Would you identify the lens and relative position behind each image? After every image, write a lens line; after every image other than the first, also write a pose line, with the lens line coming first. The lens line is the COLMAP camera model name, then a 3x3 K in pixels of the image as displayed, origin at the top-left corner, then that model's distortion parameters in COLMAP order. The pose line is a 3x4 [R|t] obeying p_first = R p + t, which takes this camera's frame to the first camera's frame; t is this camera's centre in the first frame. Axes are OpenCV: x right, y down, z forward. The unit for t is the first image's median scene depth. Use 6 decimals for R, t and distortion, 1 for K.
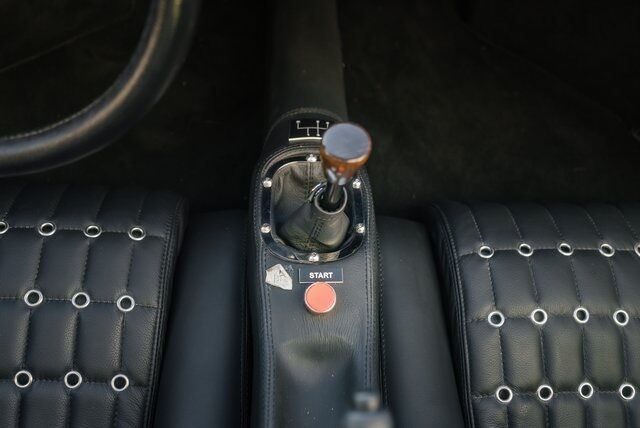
lens RADIAL K [[671.7, 0, 320.0], [0, 671.7, 214.0], [0, 0, 1]] dist [-0.002041, -0.002737]
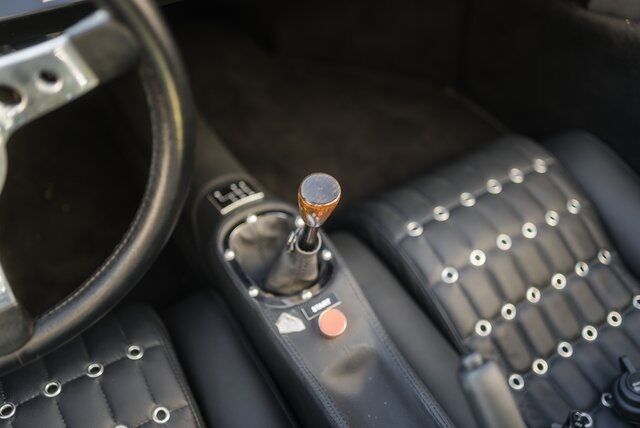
lens RADIAL K [[671.7, 0, 320.0], [0, 671.7, 214.0], [0, 0, 1]] dist [-0.002041, -0.002737]
pose [[0.866056, -0.411941, 0.283287, -0.241801], [0.421856, 0.906227, 0.028102, -0.077566], [-0.268299, 0.095168, 0.958623, -0.106325]]
